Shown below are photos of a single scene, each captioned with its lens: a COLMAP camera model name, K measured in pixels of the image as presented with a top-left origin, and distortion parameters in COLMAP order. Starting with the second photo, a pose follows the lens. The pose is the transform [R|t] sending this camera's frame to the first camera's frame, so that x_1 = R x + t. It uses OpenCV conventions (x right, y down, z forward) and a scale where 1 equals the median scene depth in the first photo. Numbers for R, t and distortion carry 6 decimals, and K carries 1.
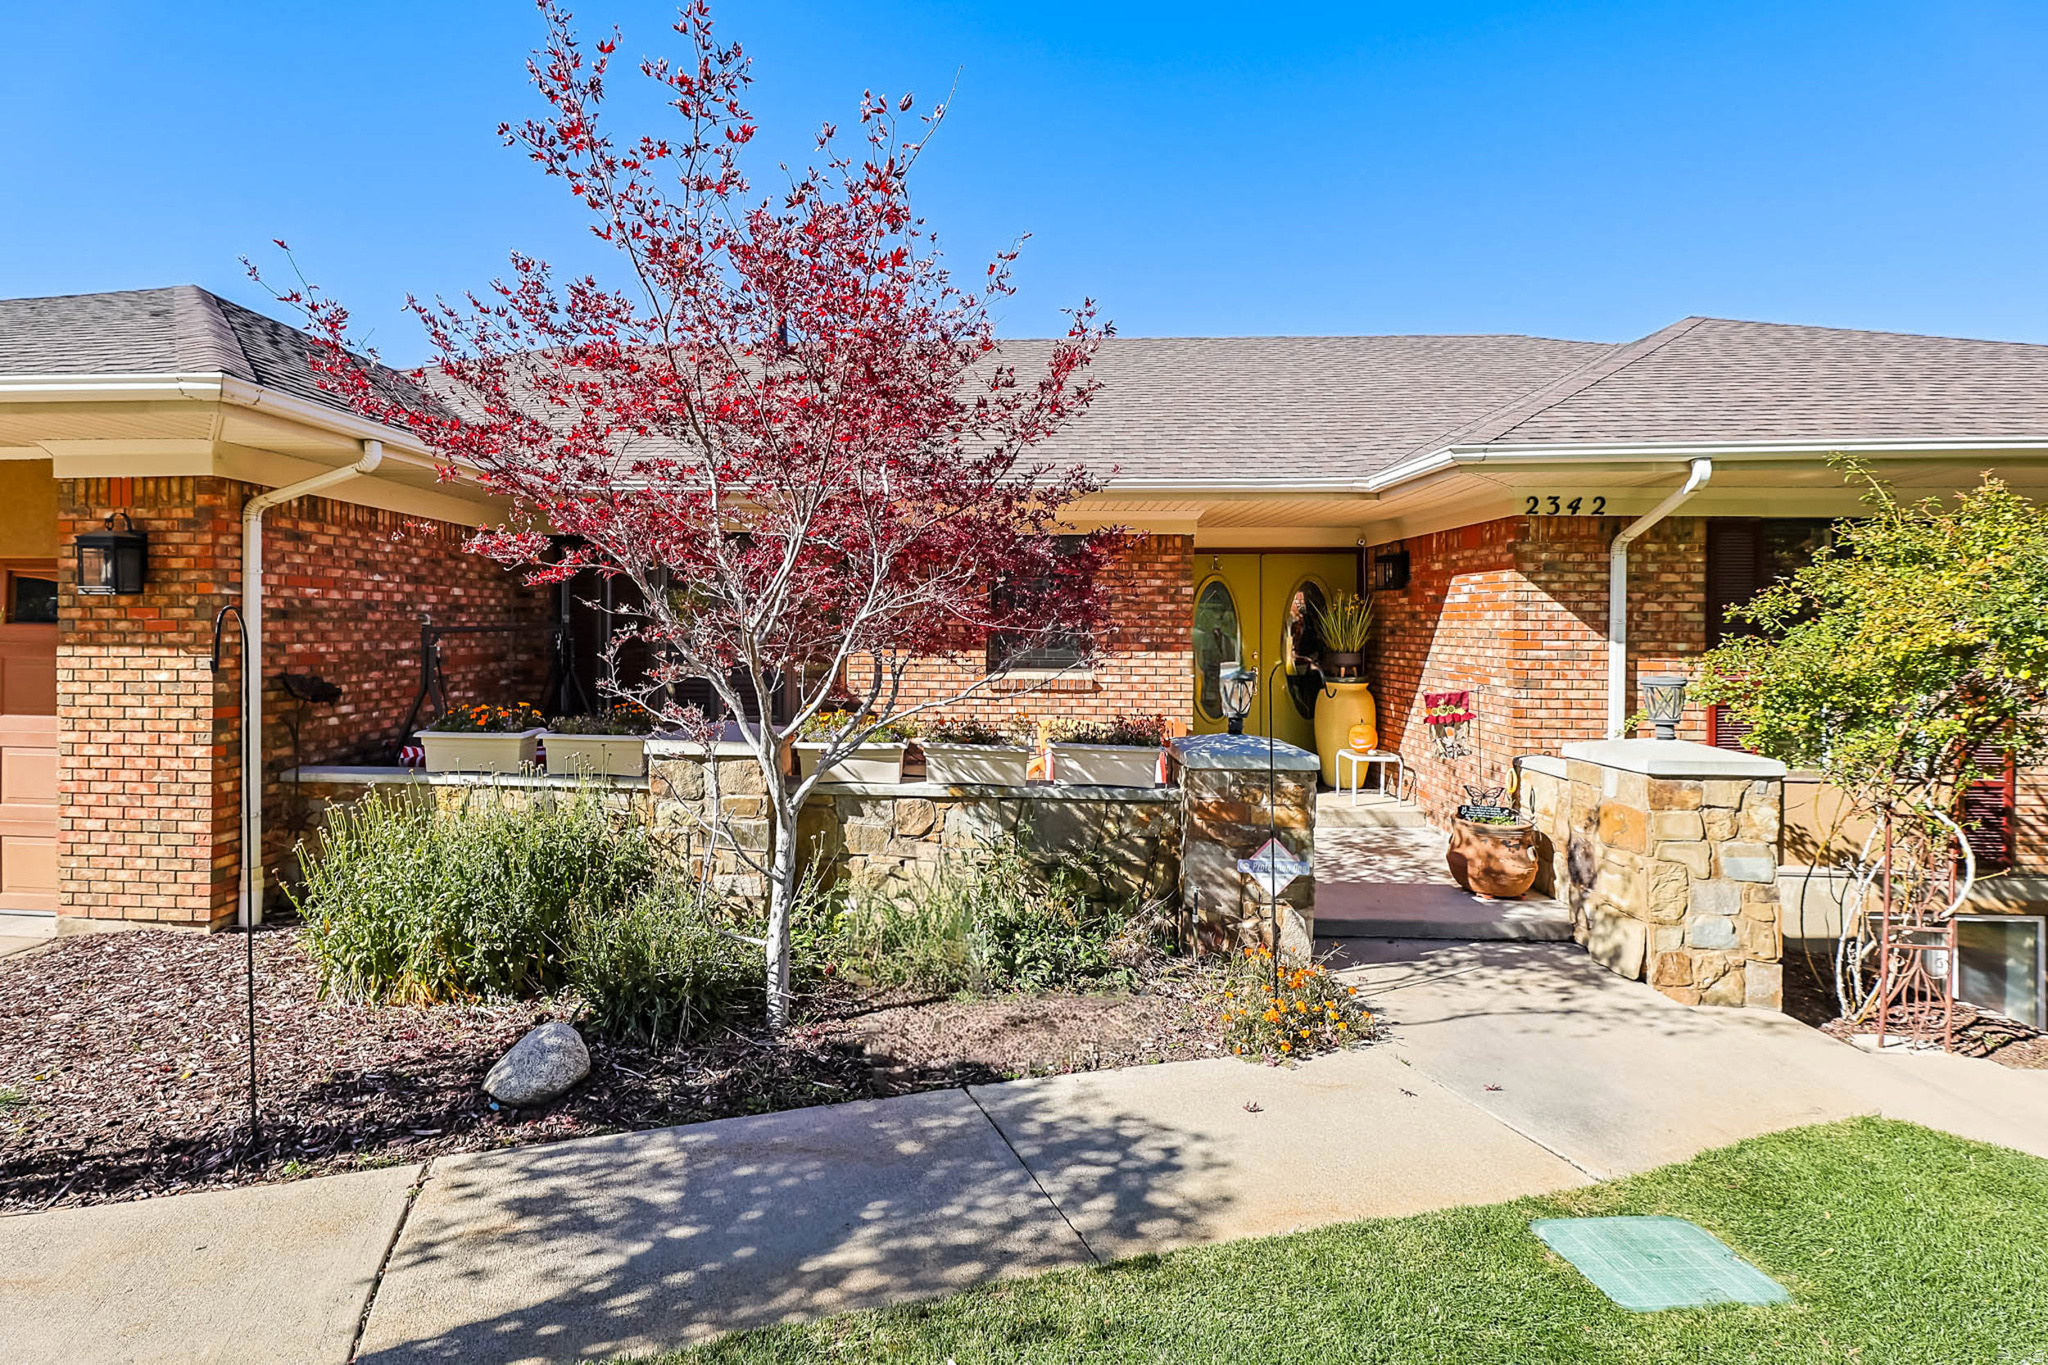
lens RADIAL K [[876.5, 0, 933.9], [0, 876.5, 652.7], [0, 0, 1]] dist [0.001123, 0.000465]
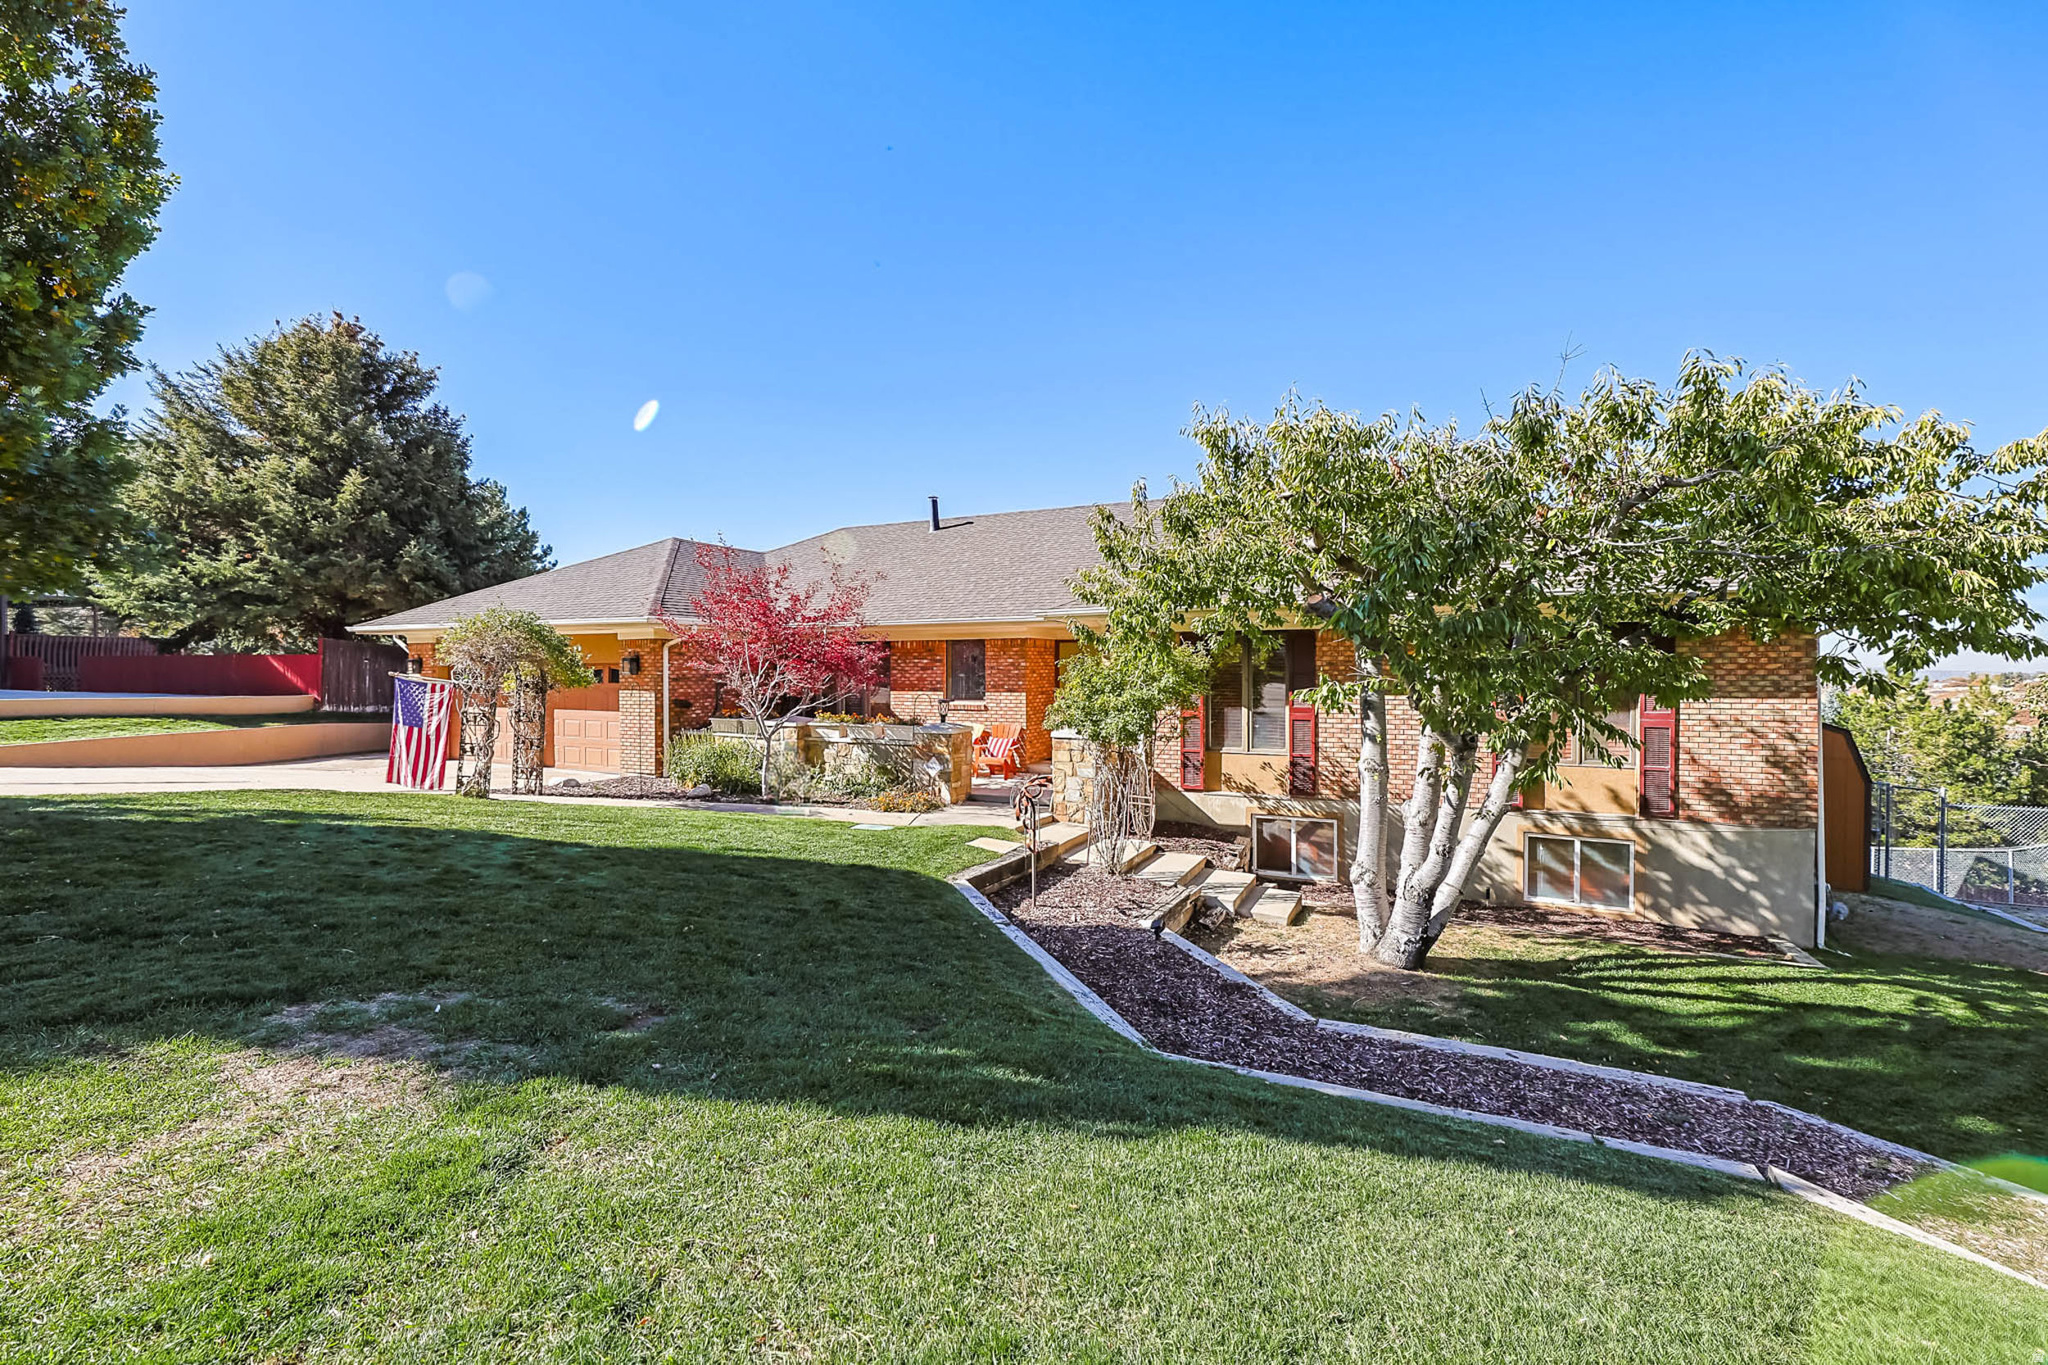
lens RADIAL K [[876.5, 0, 1029.5], [0, 876.5, 684.3], [0, 0, 1]] dist [0.001123, 0.000465]
pose [[0.926168, -0.001120, -0.377109, 1.640037], [-0.003468, 0.999928, -0.011489, 0.004326], [0.377095, 0.011949, 0.926098, -1.443774]]
